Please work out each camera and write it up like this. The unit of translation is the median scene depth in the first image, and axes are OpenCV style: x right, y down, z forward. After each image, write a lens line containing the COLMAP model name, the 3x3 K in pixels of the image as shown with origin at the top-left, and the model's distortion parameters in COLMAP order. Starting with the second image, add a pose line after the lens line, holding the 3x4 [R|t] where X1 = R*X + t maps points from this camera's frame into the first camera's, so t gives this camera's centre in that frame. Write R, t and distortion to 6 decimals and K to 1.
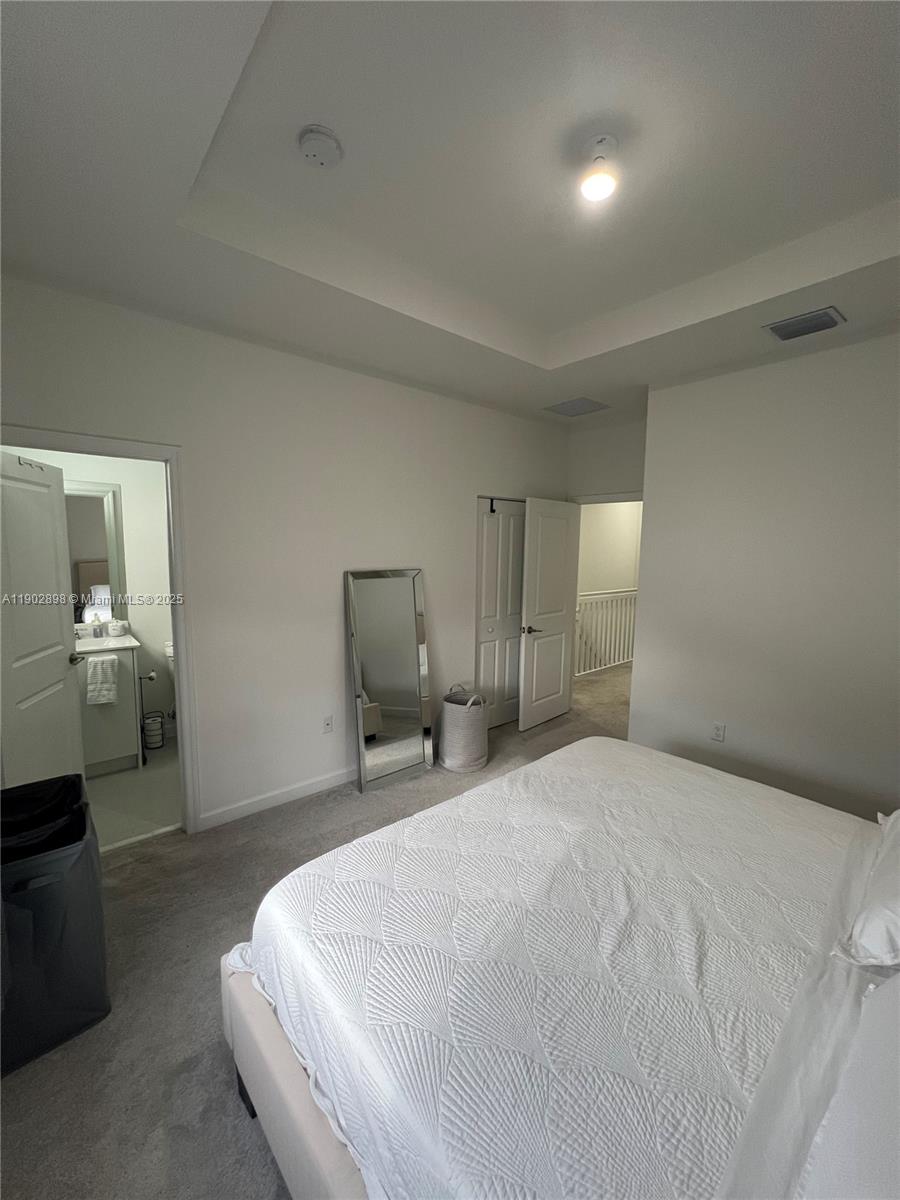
lens RADIAL K [[483.4, 0, 453.8], [0, 483.4, 596.4], [0, 0, 1]] dist [-0.003776, 0.001284]
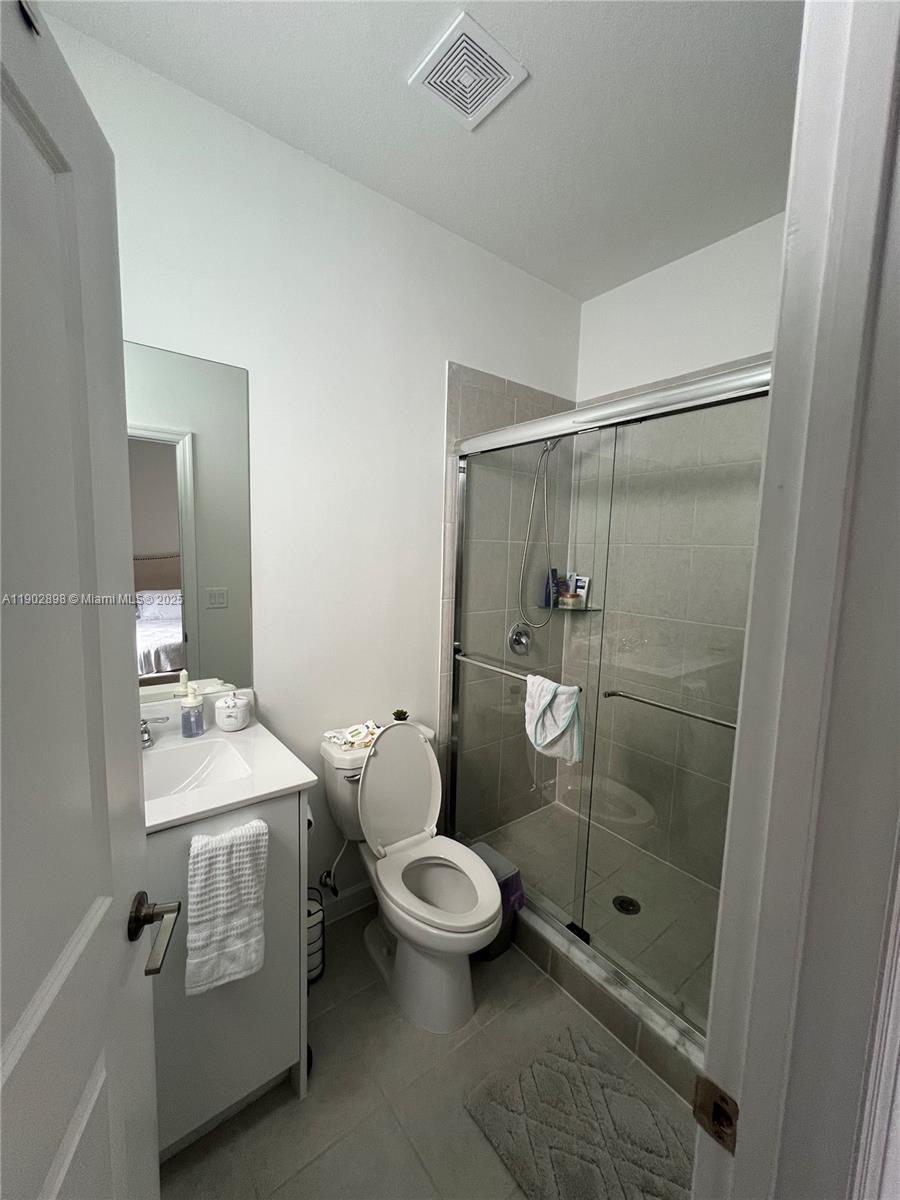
lens RADIAL K [[483.4, 0, 446.5], [0, 483.4, 603.9], [0, 0, 1]] dist [-0.003776, 0.001284]
pose [[0.998266, 0.013932, -0.057197, -0.545455], [-0.013899, 0.999903, 0.000967, -0.032016], [0.057205, -0.000171, 0.998362, 0.658447]]
